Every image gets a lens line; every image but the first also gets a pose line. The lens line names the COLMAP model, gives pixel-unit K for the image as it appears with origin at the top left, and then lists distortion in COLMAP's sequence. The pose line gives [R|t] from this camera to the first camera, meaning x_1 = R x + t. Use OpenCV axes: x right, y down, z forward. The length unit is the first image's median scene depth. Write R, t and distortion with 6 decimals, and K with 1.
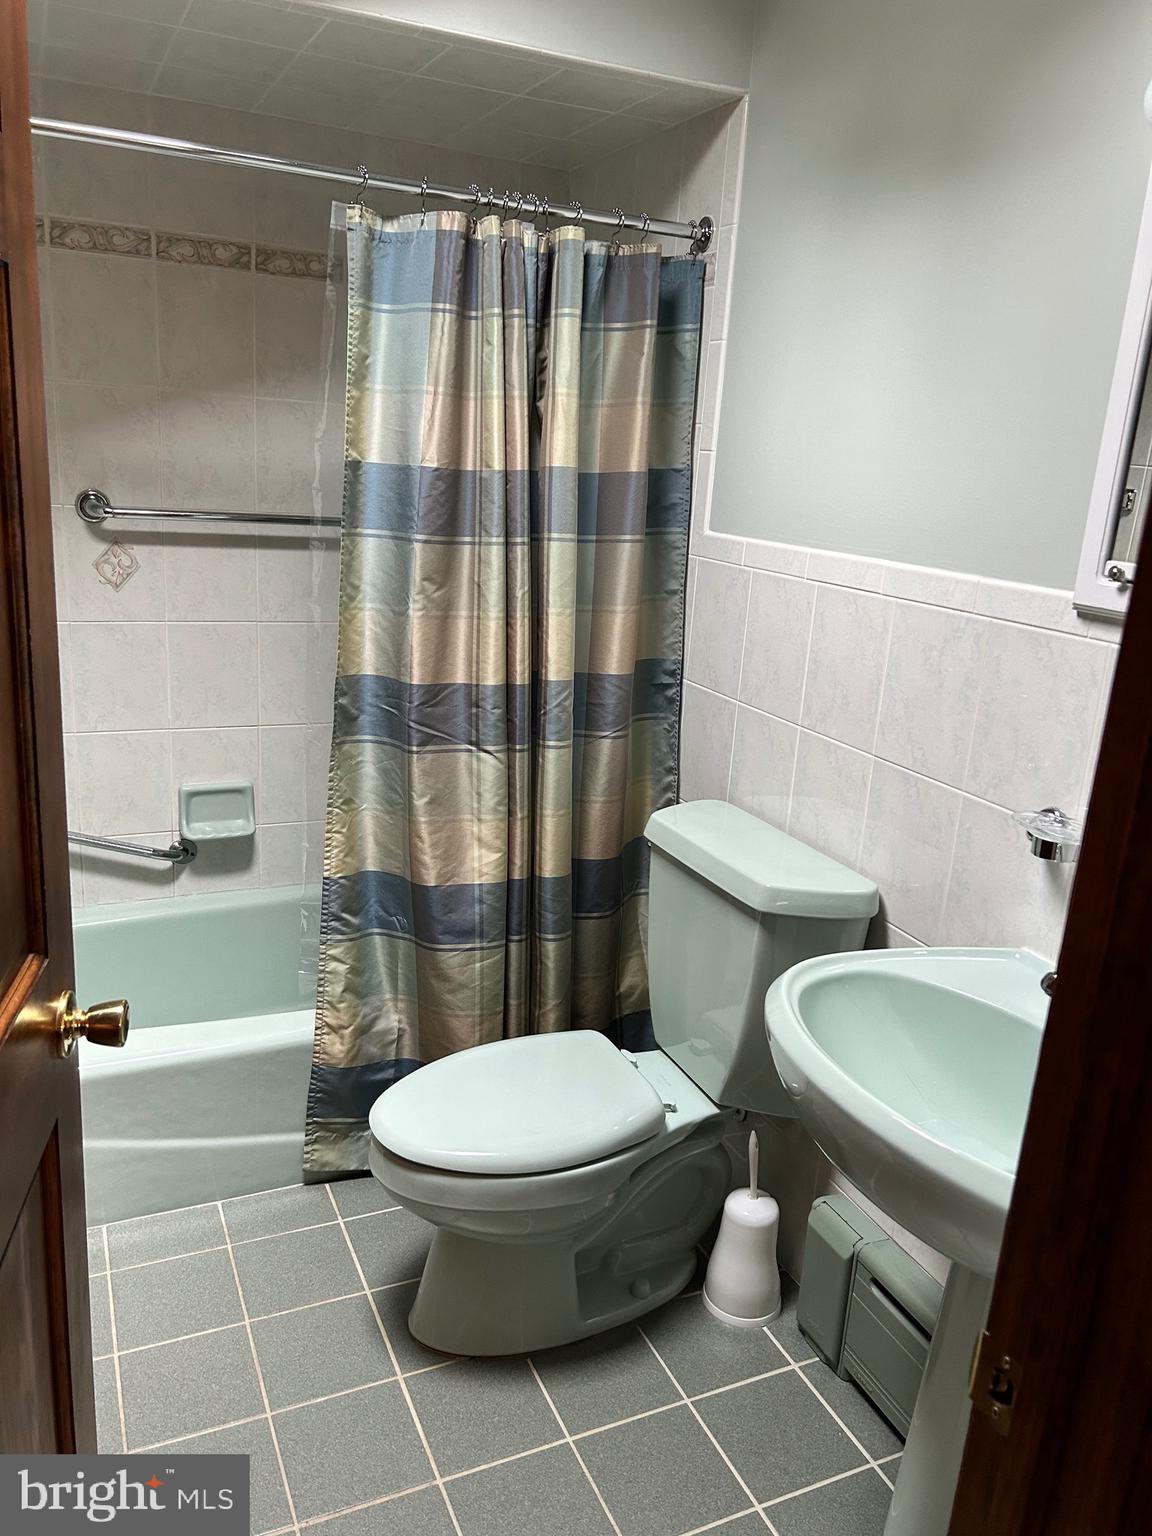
lens RADIAL K [[1184.5, 0, 583.6], [0, 1184.5, 762.4], [0, 0, 1]] dist [0.119807, -0.251936]
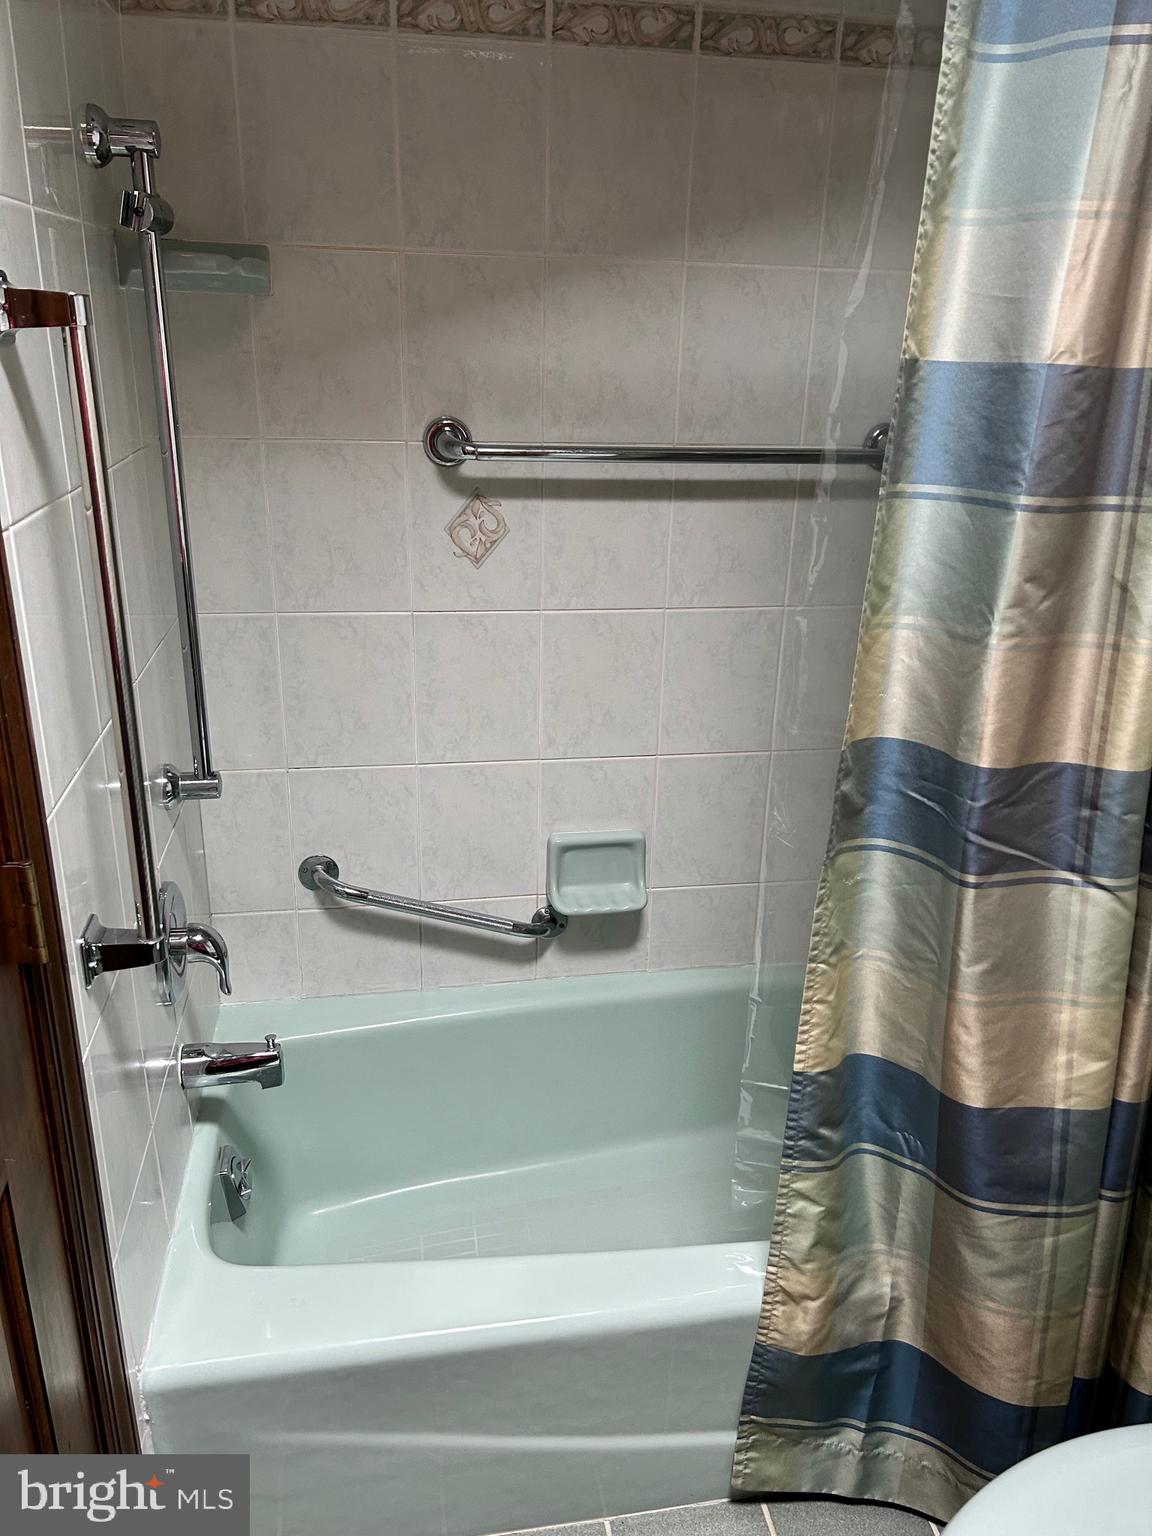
lens RADIAL K [[1163.2, 0, 572.5], [0, 1163.2, 762.3], [0, 0, 1]] dist [0.036842, -0.043735]
pose [[0.965649, 0.054212, -0.254131, -0.181943], [-0.031413, 0.995177, 0.092930, -0.108224], [0.257943, -0.081755, 0.962695, 0.411381]]
